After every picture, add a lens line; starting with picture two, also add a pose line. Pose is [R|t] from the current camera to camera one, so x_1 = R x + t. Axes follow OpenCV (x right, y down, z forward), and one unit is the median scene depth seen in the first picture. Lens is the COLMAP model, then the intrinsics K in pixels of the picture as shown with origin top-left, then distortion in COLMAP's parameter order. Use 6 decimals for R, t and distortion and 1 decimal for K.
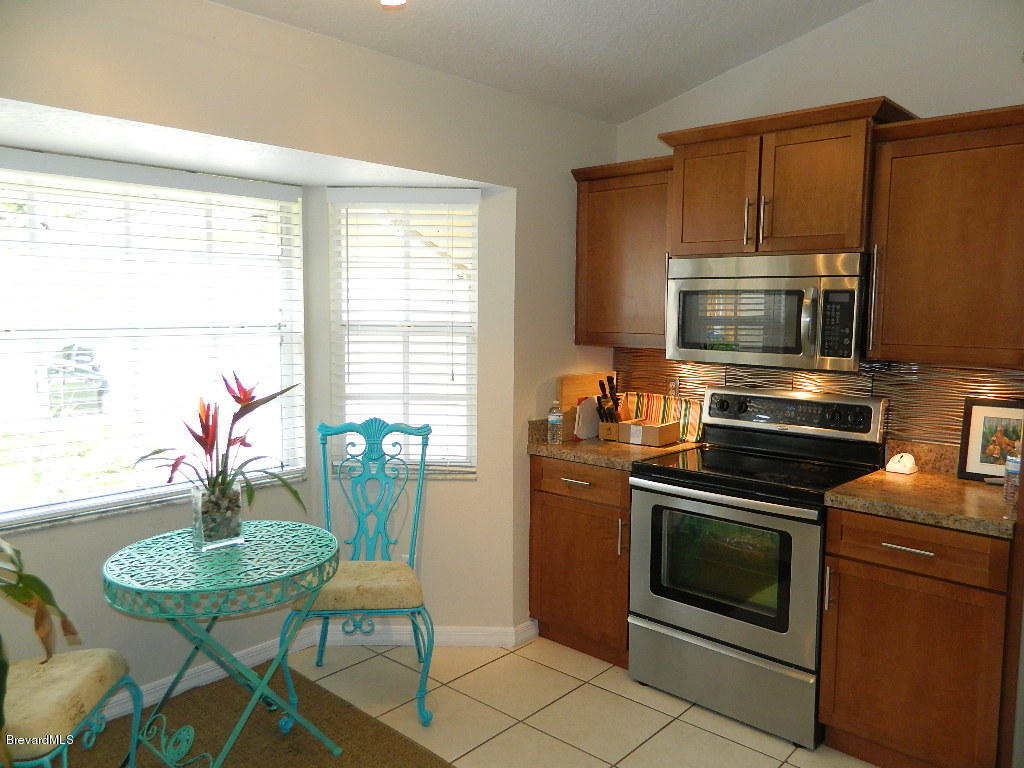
lens RADIAL K [[768.2, 0, 509.9], [0, 768.2, 381.4], [0, 0, 1]] dist [0.012113, 0.003446]
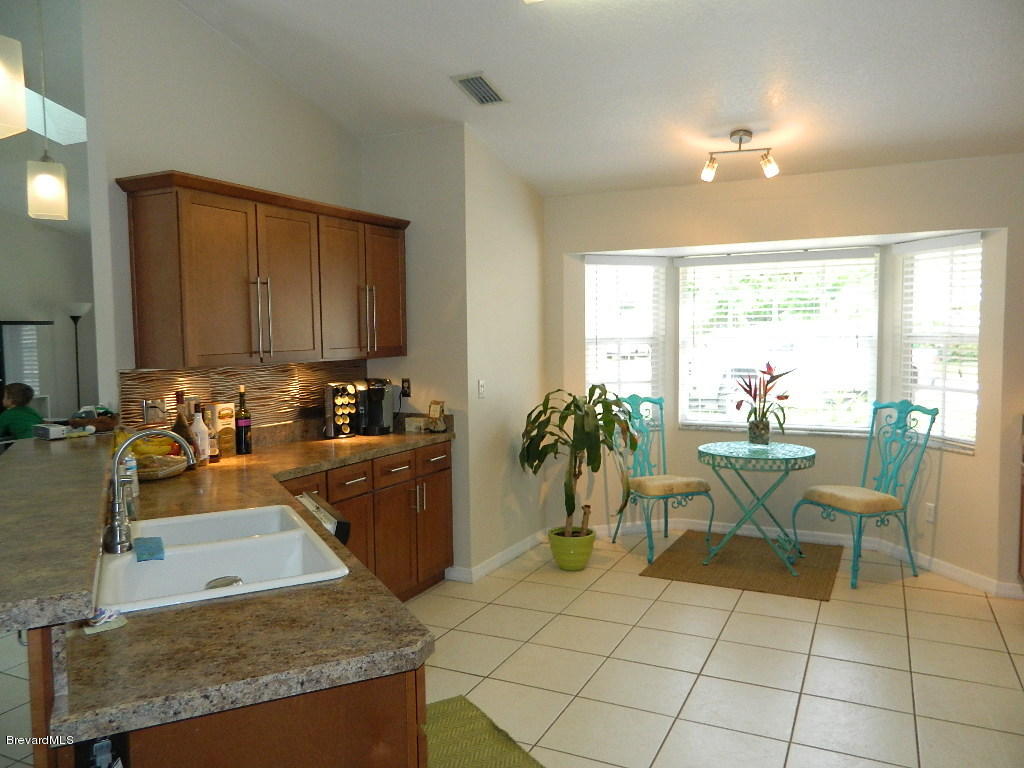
lens RADIAL K [[768.2, 0, 509.9], [0, 768.2, 381.4], [0, 0, 1]] dist [0.012113, 0.003446]
pose [[0.280508, 0.053572, -0.958356, 1.007609], [-0.083232, 0.996038, 0.031317, 0.029616], [0.956236, 0.070981, 0.283855, -0.127217]]
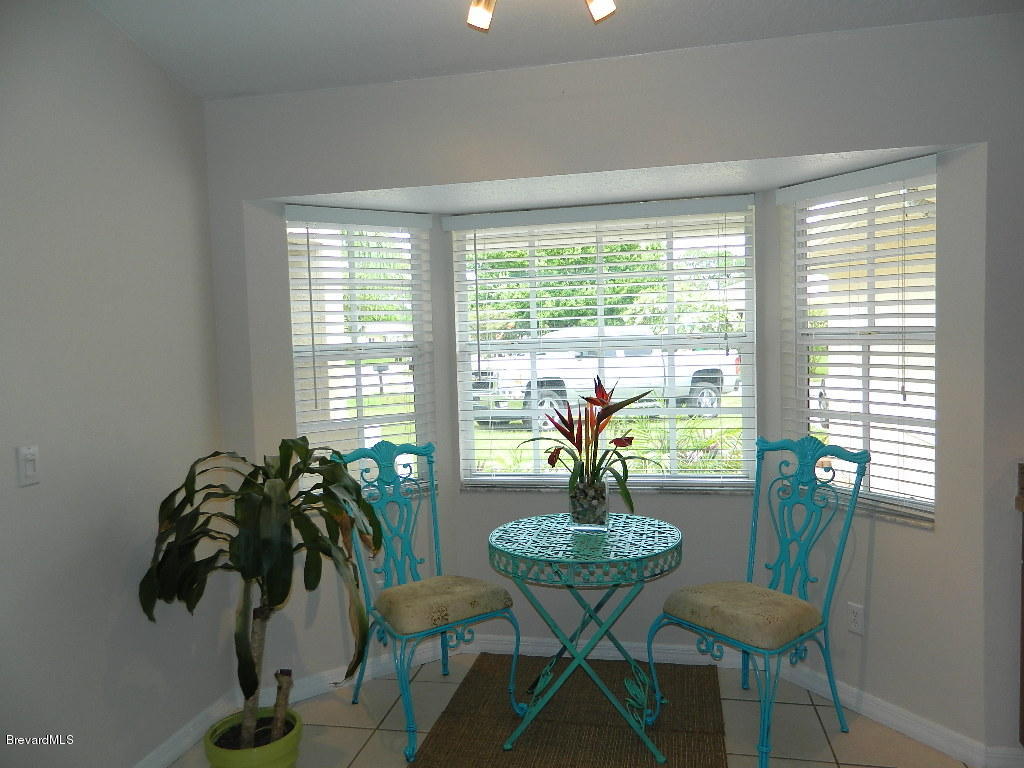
lens RADIAL K [[768.2, 0, 509.9], [0, 768.2, 381.4], [0, 0, 1]] dist [0.012113, 0.003446]
pose [[0.507043, 0.029548, -0.861414, 0.417355], [-0.049855, 0.998744, 0.004913, -0.004044], [0.860478, 0.040454, 0.507880, 0.242131]]
